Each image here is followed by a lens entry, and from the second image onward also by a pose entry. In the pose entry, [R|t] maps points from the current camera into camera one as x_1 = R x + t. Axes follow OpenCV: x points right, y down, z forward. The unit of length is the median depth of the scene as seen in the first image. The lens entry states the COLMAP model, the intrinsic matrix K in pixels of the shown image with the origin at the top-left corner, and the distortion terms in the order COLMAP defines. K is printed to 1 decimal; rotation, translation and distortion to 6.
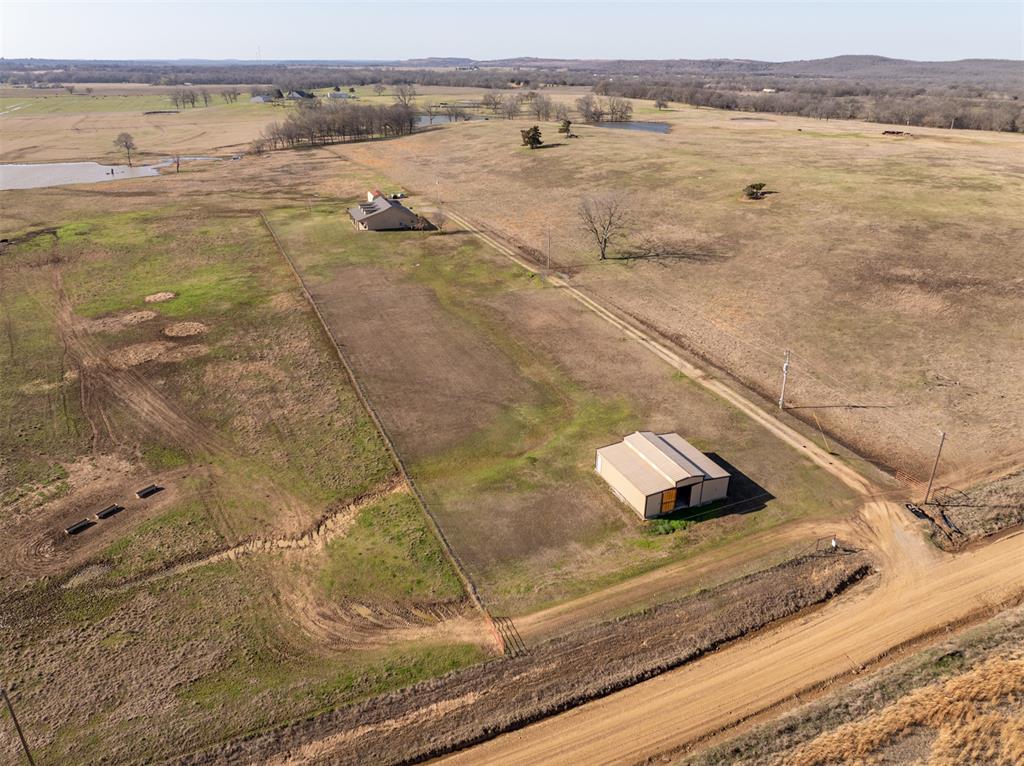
lens RADIAL K [[716.8, 0, 517.5], [0, 716.8, 384.1], [0, 0, 1]] dist [-0.041250, 0.001700]
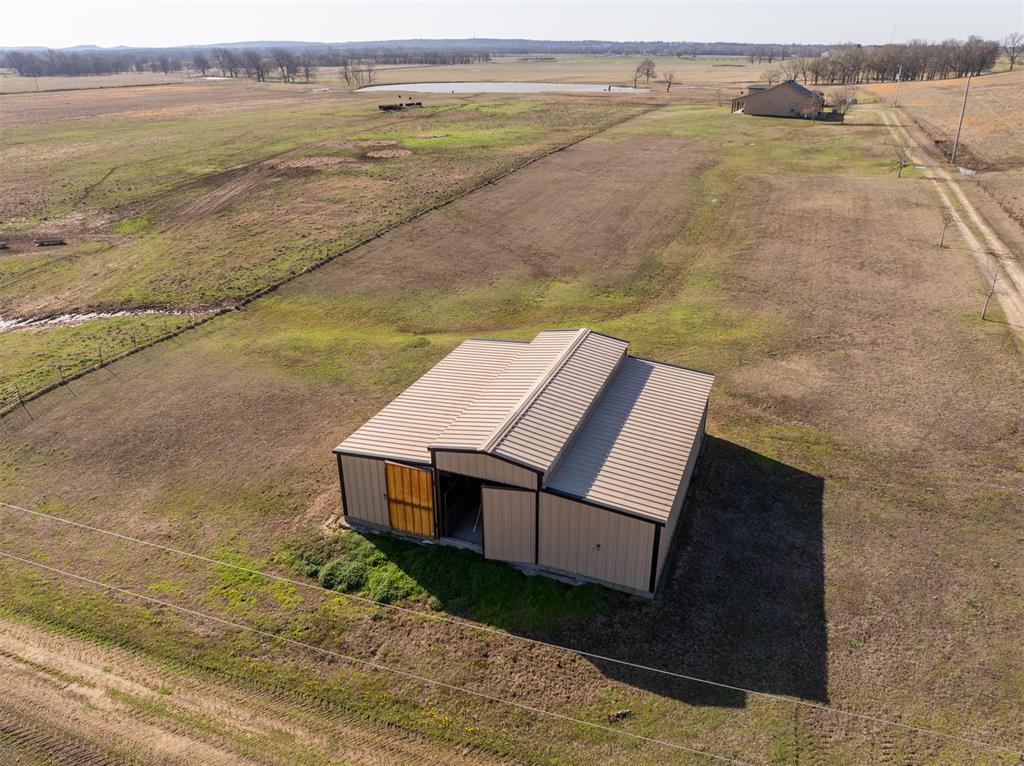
lens RADIAL K [[716.8, 0, 517.5], [0, 716.8, 384.1], [0, 0, 1]] dist [-0.041250, 0.001700]
pose [[0.713039, 0.285869, -0.640199, 0.399505], [-0.275514, 0.953893, 0.119082, 0.062414], [0.644723, 0.091474, 0.758923, 0.741660]]
